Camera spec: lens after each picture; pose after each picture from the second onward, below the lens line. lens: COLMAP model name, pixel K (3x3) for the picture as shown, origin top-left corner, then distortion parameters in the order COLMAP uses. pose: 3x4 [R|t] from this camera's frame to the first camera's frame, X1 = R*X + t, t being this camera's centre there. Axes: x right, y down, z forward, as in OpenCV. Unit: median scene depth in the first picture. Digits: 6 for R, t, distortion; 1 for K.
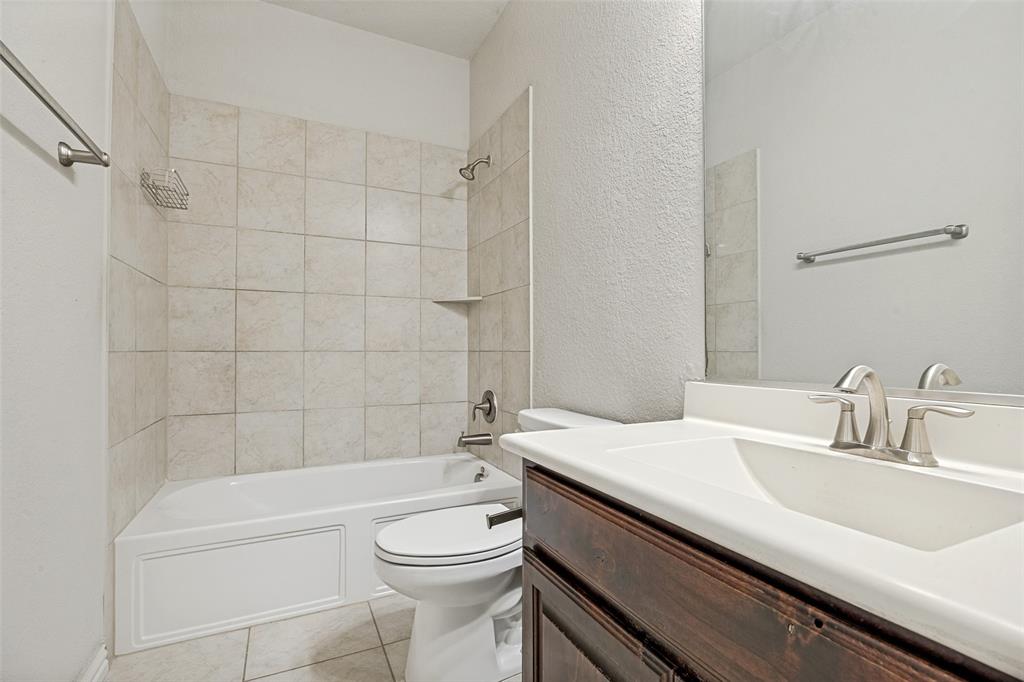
lens RADIAL K [[505.9, 0, 512.0], [0, 505.9, 341.0], [0, 0, 1]] dist [0.001188, 0.000215]
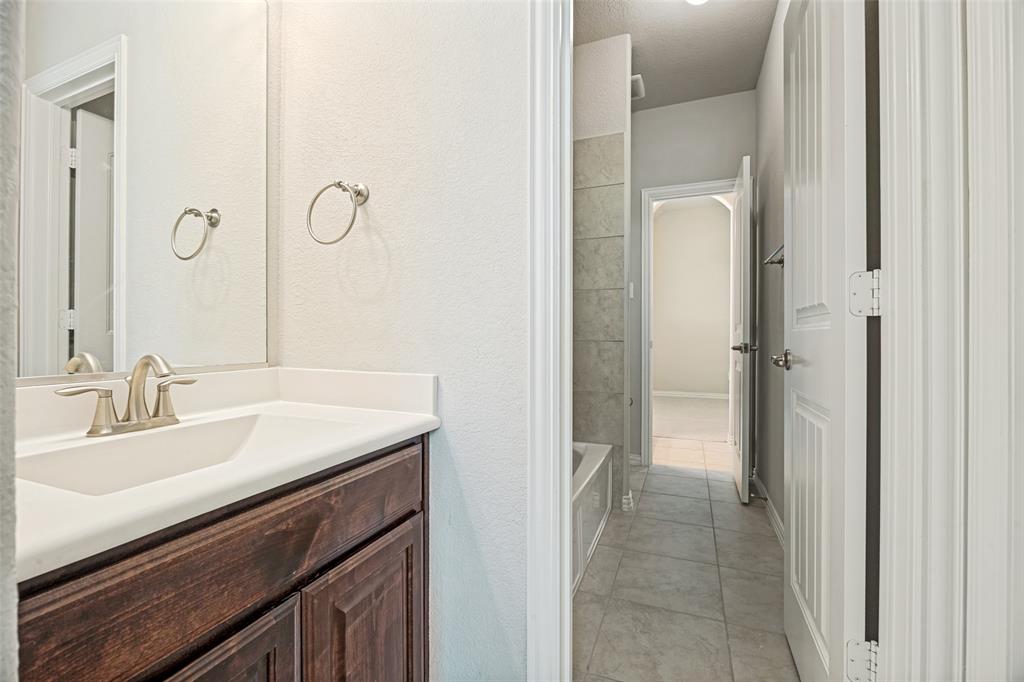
lens RADIAL K [[505.9, 0, 512.0], [0, 505.9, 341.0], [0, 0, 1]] dist [0.001188, 0.000215]
pose [[-0.725255, 0.001502, 0.688478, -0.803951], [-0.011674, 0.999827, -0.014479, 0.027875], [-0.688381, -0.018539, -0.725112, 1.355478]]
